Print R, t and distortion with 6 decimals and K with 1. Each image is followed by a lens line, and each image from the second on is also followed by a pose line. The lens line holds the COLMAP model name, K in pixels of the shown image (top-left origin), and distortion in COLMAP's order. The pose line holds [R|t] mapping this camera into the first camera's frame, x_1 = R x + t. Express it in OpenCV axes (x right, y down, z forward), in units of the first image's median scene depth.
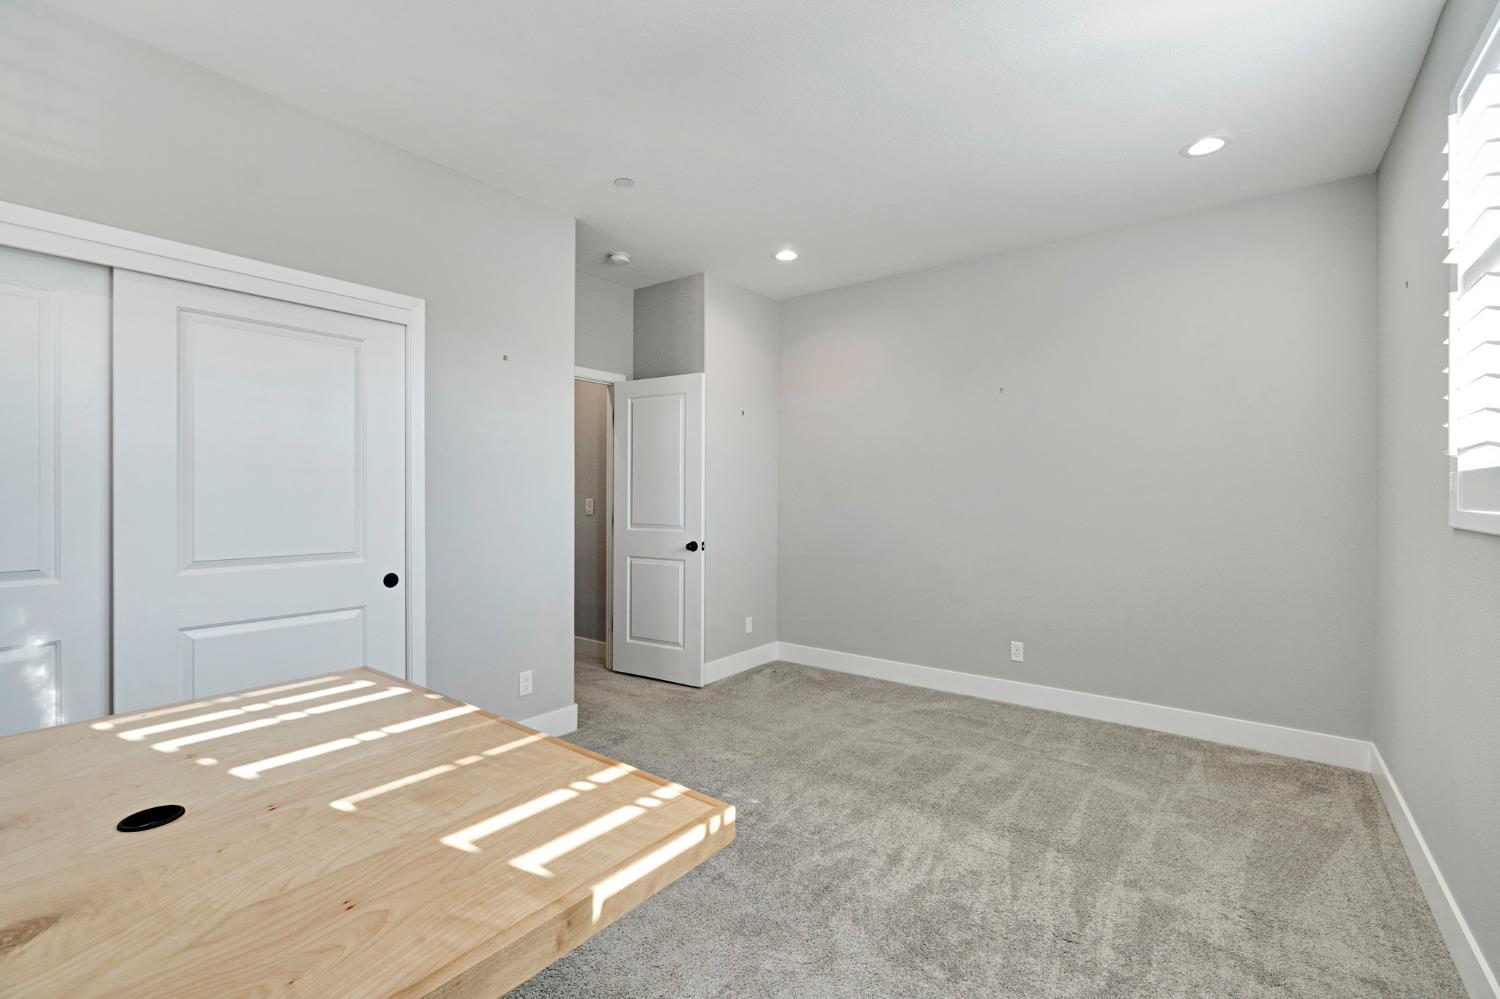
lens RADIAL K [[674.9, 0, 754.9], [0, 674.9, 506.7], [0, 0, 1]] dist [0.001224, 0.000299]
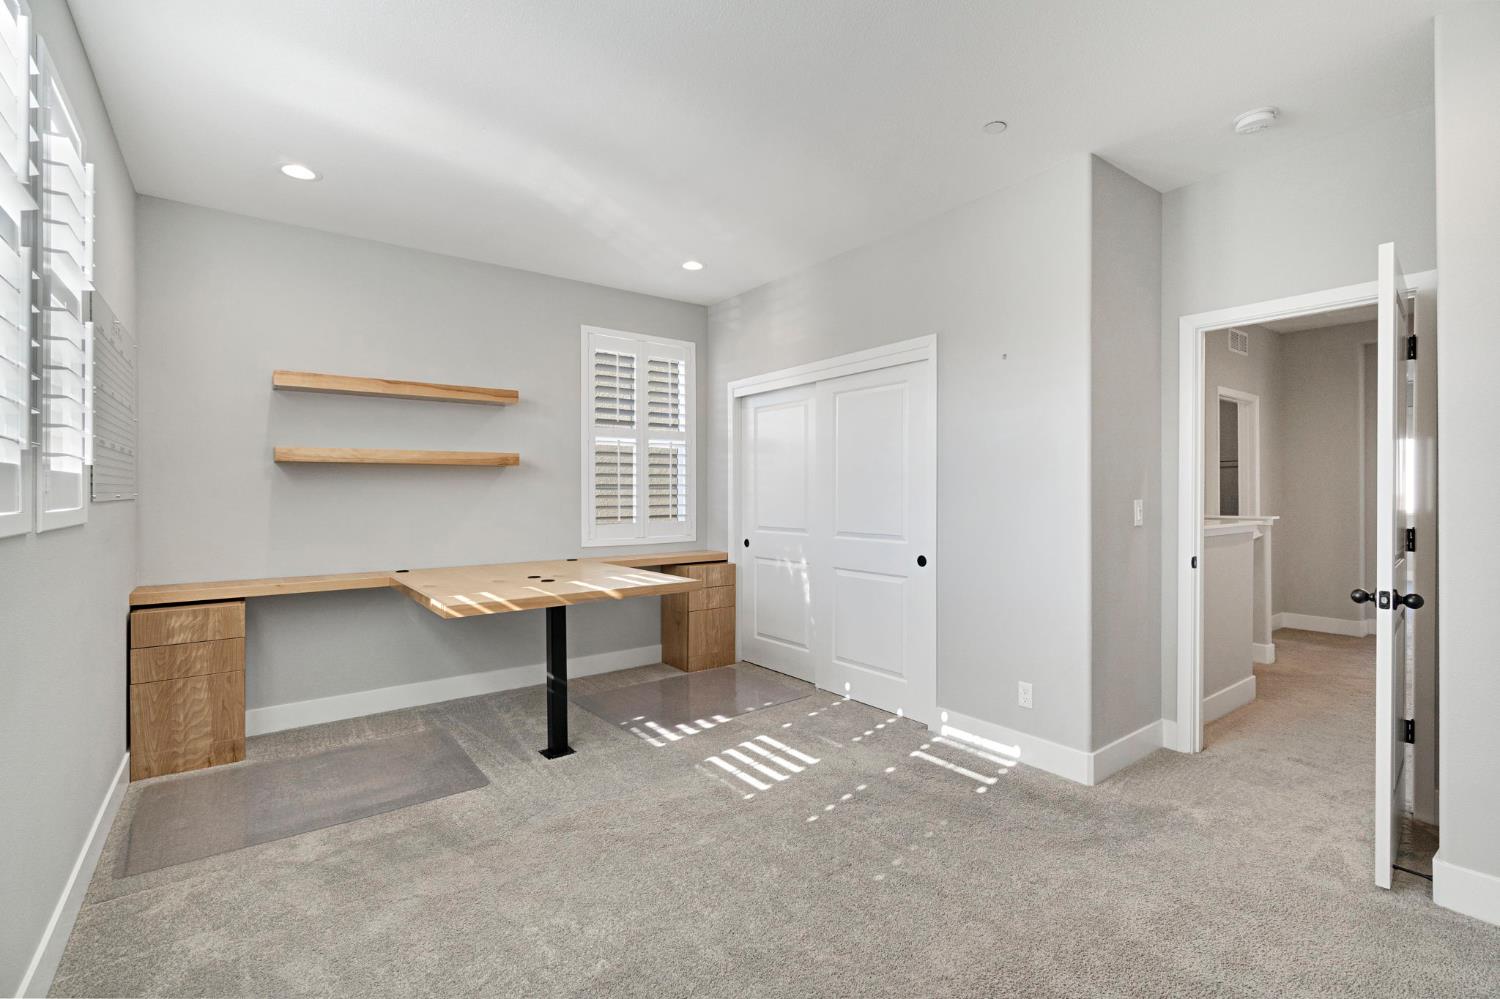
lens RADIAL K [[674.9, 0, 754.9], [0, 674.9, 506.7], [0, 0, 1]] dist [0.001224, 0.000299]
pose [[-0.289896, 0.021579, -0.956815, 0.804643], [-0.013701, 0.999550, 0.026694, -0.026436], [0.956960, 0.020848, -0.289470, 1.087310]]
